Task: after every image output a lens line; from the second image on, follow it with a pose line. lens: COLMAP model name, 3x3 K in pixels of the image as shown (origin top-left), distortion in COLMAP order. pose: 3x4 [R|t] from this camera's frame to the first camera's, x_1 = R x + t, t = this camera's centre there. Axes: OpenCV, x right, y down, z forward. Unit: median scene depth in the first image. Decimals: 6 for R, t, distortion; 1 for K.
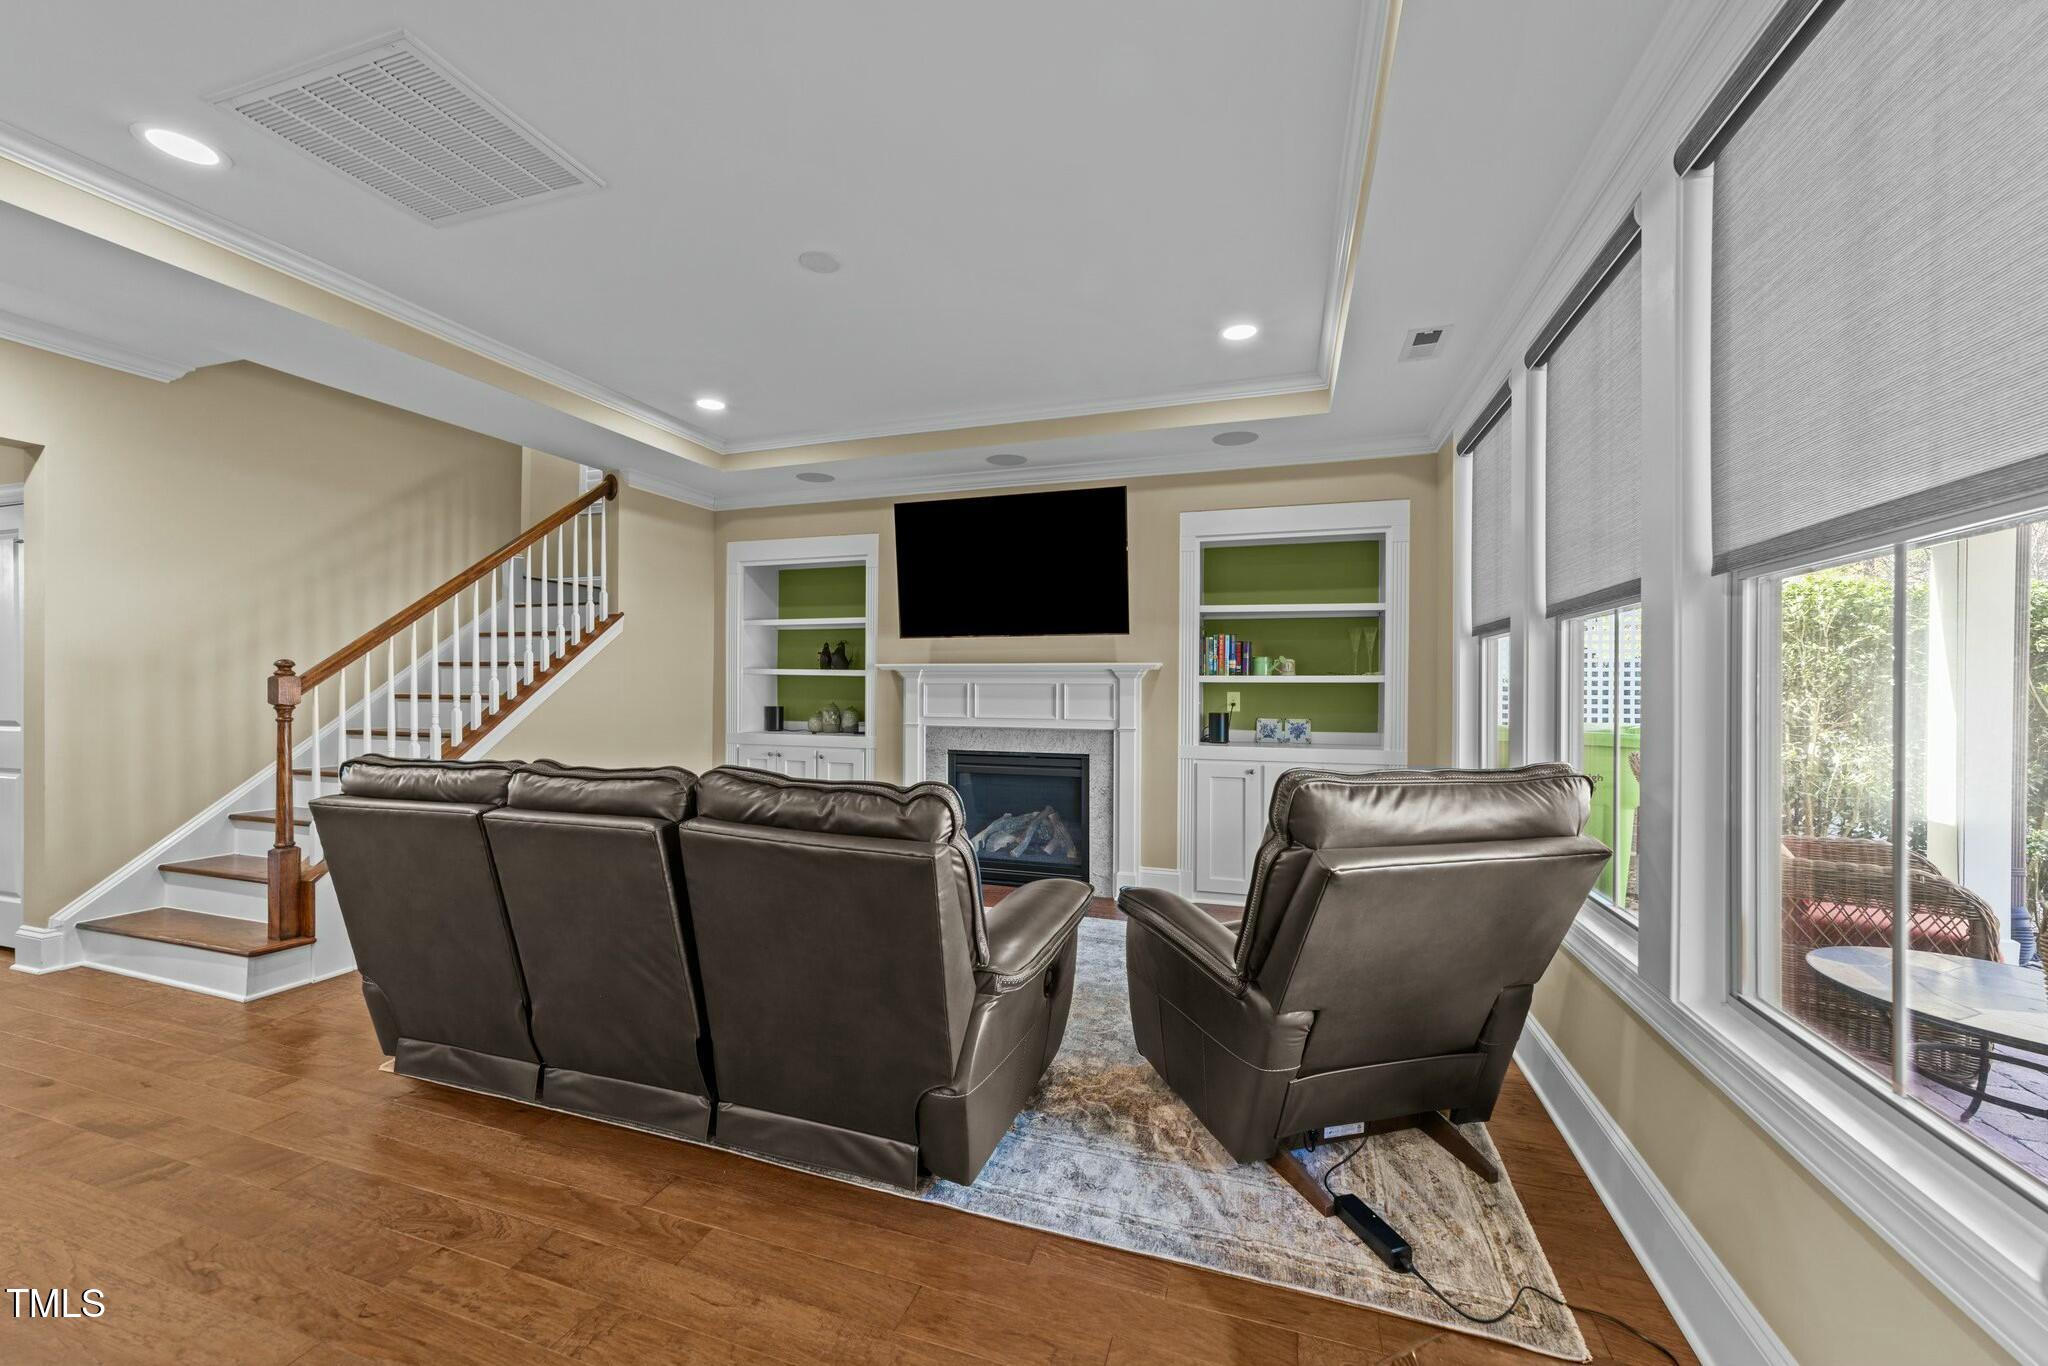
lens RADIAL K [[782.0, 0, 1031.3], [0, 782.0, 684.0], [0, 0, 1]] dist [0.003721, 0.001596]
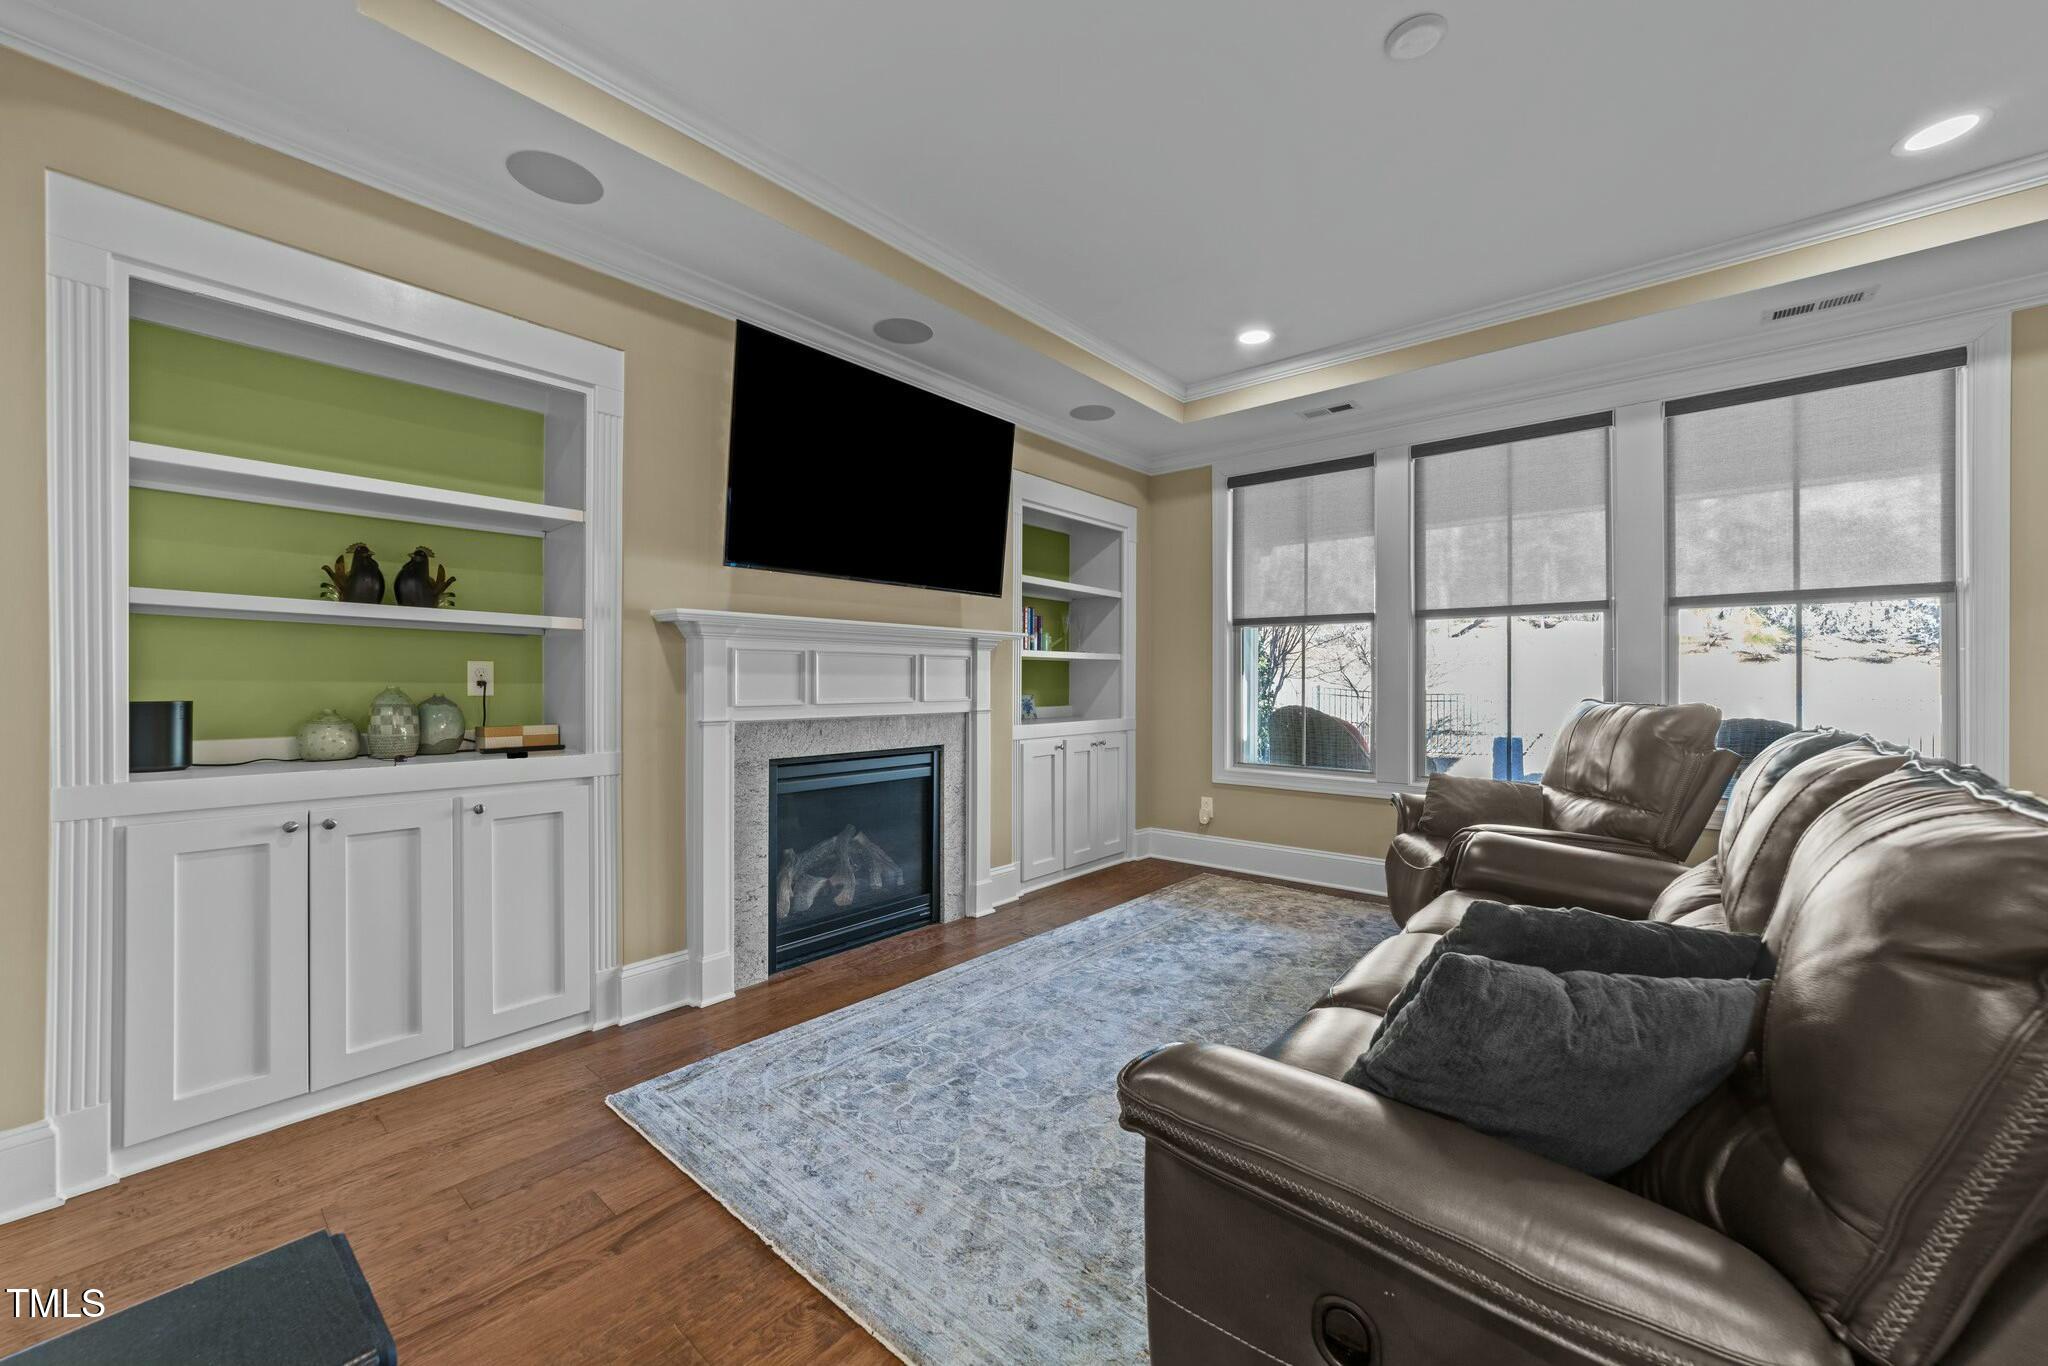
lens RADIAL K [[782.0, 0, 1023.5], [0, 782.0, 680.3], [0, 0, 1]] dist [0.003721, 0.001596]
pose [[0.376851, -0.003241, 0.926268, -0.578808], [-0.000452, 0.999993, 0.003682, 0.020425], [-0.926274, -0.001806, 0.376847, 0.579794]]
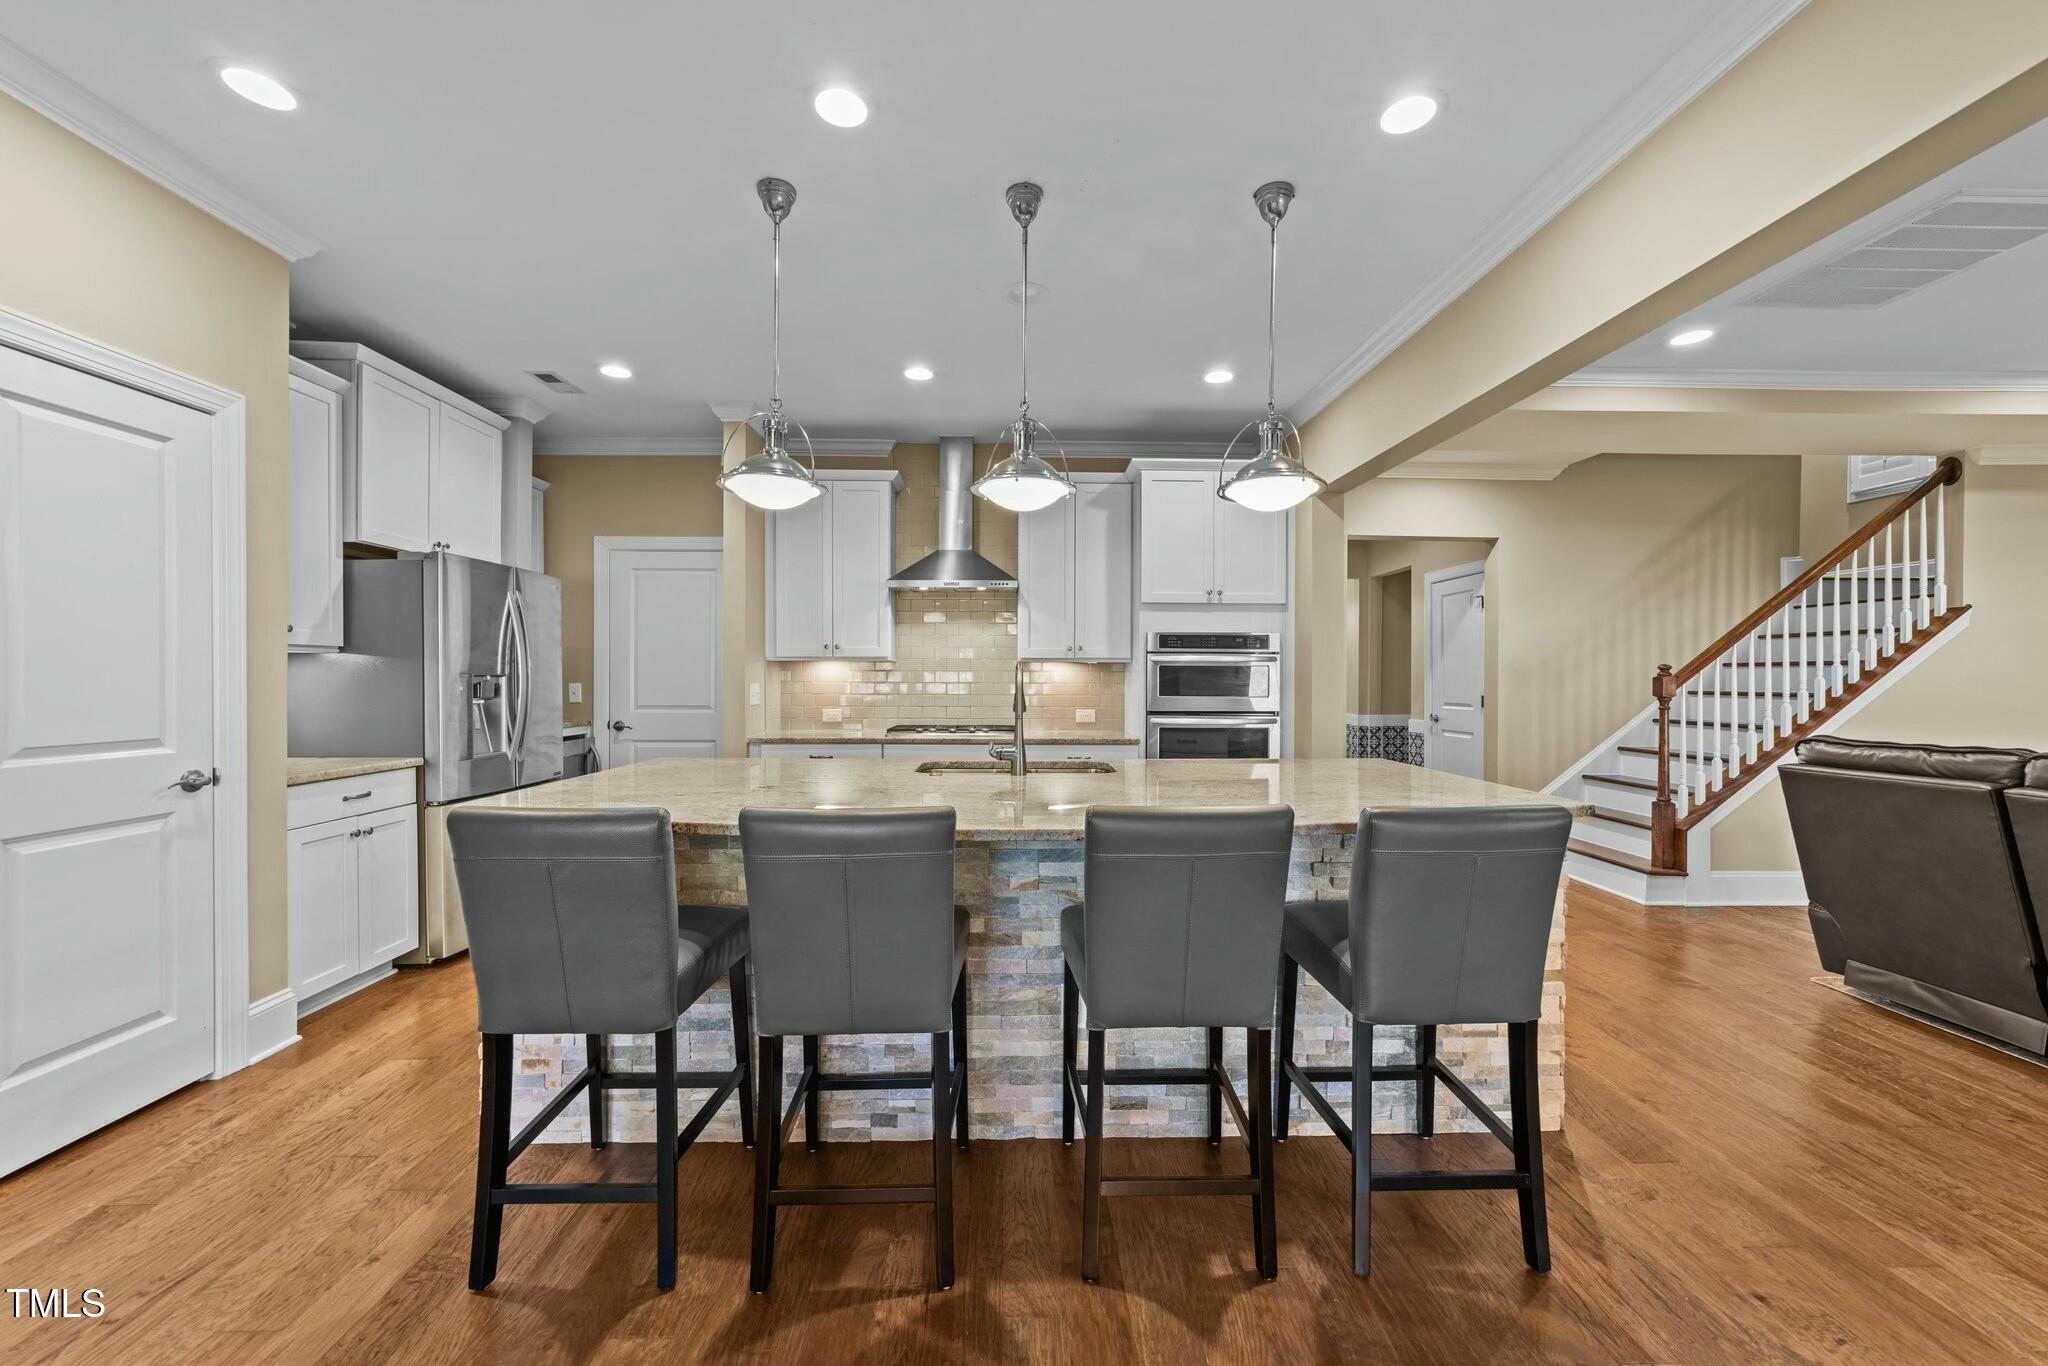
lens RADIAL K [[782.0, 0, 1015.5], [0, 782.0, 676.4], [0, 0, 1]] dist [0.003721, 0.001596]
pose [[0.337751, -0.004138, -0.941226, -0.036487], [-0.002530, 0.999983, -0.005304, 0.000982], [0.941232, 0.004173, 0.337735, -0.431403]]
